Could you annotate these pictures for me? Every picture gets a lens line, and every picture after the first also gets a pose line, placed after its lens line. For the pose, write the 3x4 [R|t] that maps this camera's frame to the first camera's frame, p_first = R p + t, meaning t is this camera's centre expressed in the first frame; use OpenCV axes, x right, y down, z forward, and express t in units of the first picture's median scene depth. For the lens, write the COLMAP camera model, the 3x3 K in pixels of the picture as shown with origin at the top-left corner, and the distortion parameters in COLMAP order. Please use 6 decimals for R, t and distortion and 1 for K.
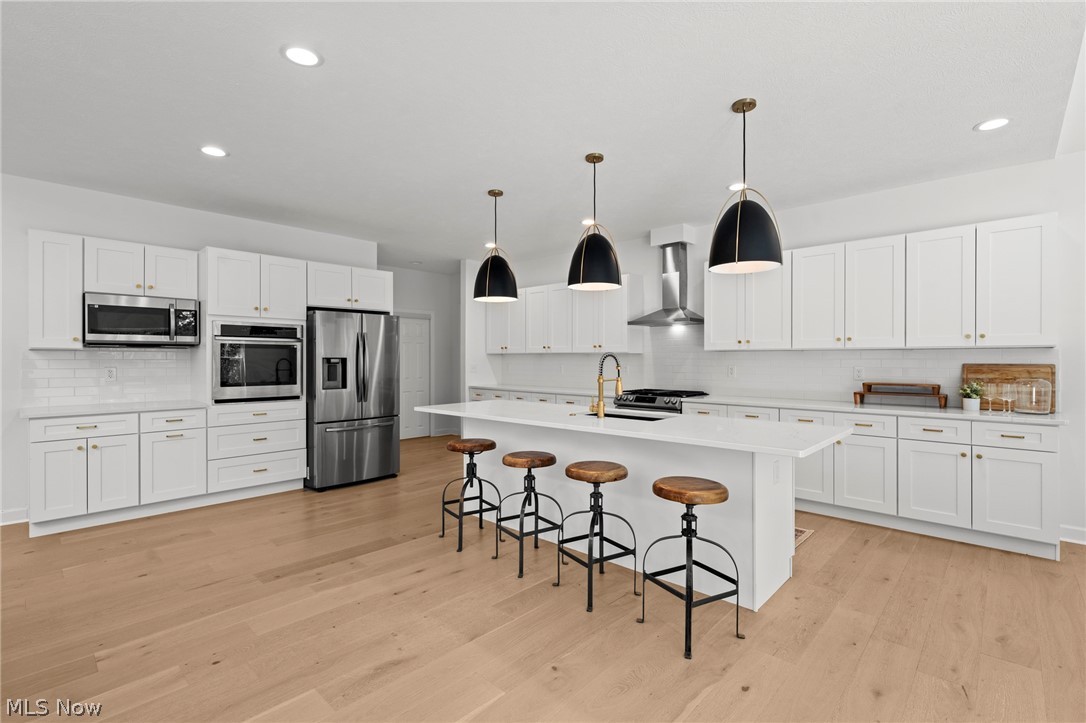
lens RADIAL K [[500.8, 0, 543.0], [0, 500.8, 361.5], [0, 0, 1]] dist [-0.000874, -0.000219]
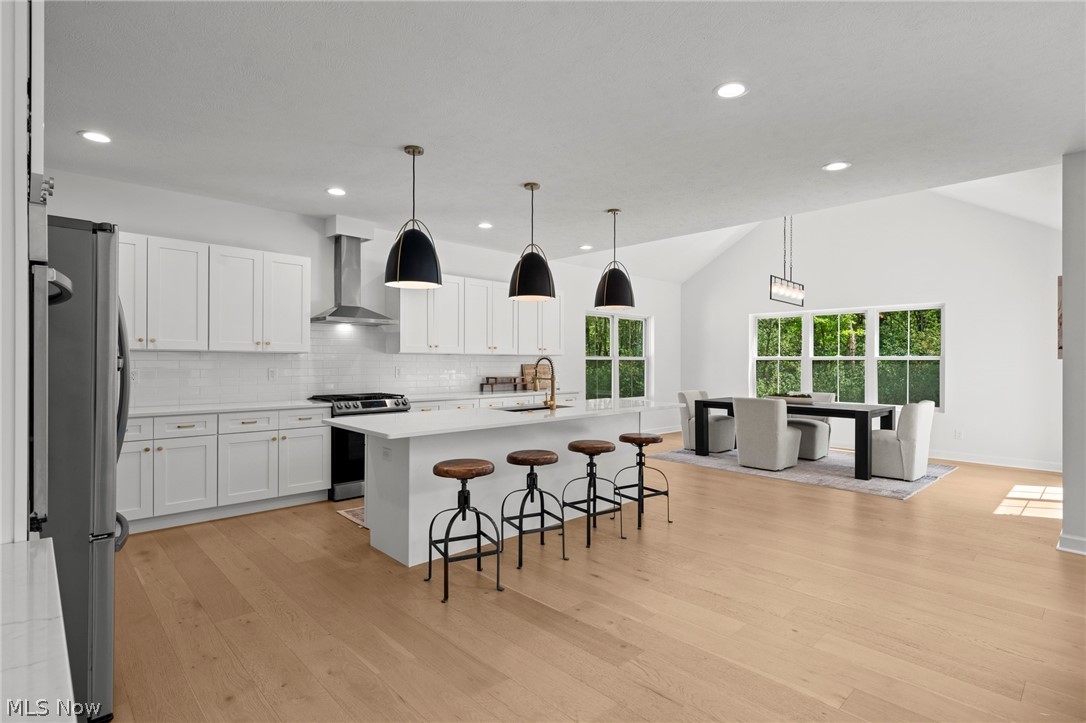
lens RADIAL K [[539.7, 0, 543.0], [0, 539.7, 361.5], [0, 0, 1]] dist [-0.000290, 0.000124]
pose [[0.056601, -0.000031, 0.998397, -1.023723], [0.004761, 0.999989, -0.000239, -0.003365], [-0.998386, 0.004767, 0.056600, 0.811385]]
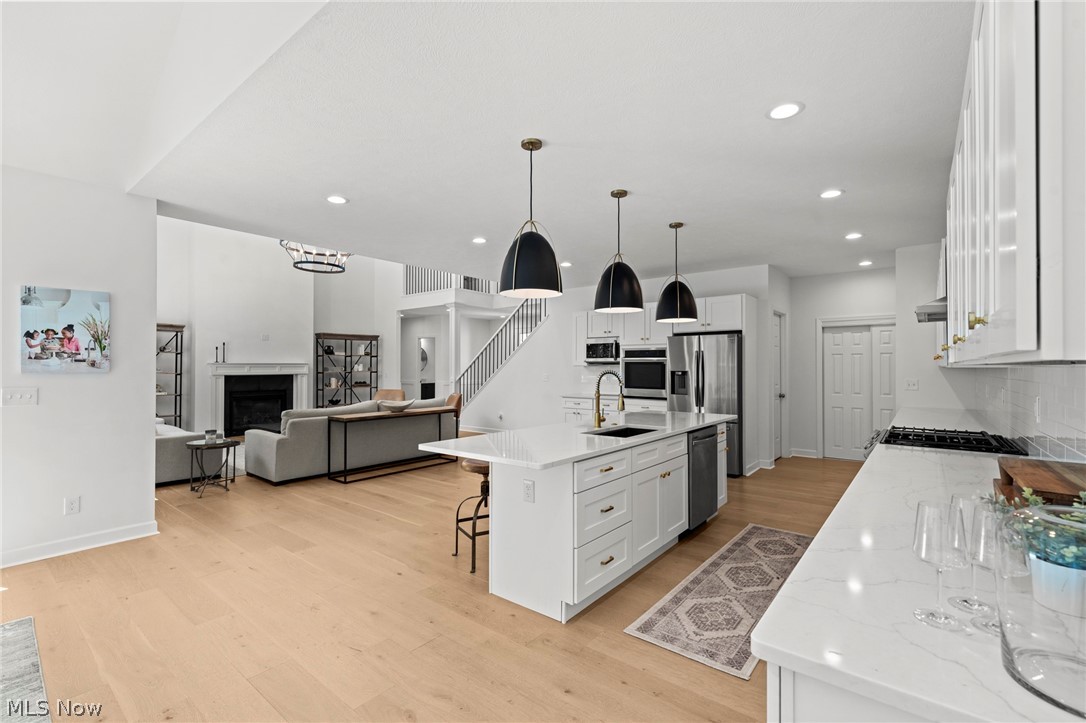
lens RADIAL K [[479.4, 0, 543.0], [0, 479.4, 361.5], [0, 0, 1]] dist [-0.001028, -0.000111]
pose [[0.071722, -0.008203, -0.997391, 1.022817], [-0.007367, 0.999935, -0.008754, -0.024016], [0.997397, 0.007976, 0.071657, 0.678831]]
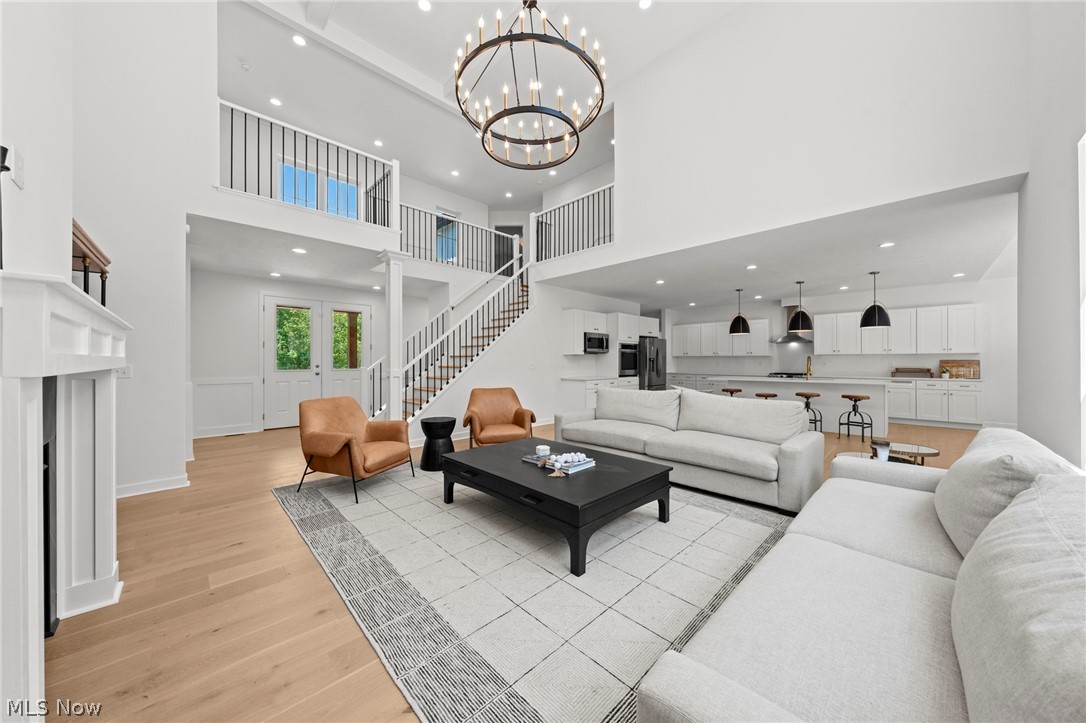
lens RADIAL K [[374.6, 0, 543.0], [0, 374.6, 361.5], [0, 0, 1]] dist [-0.000829, 0.000017]
pose [[0.999405, -0.000434, -0.034478, -1.078610], [0.000367, 0.999998, -0.001952, 0.015040], [0.034479, 0.001938, 0.999404, -0.936131]]
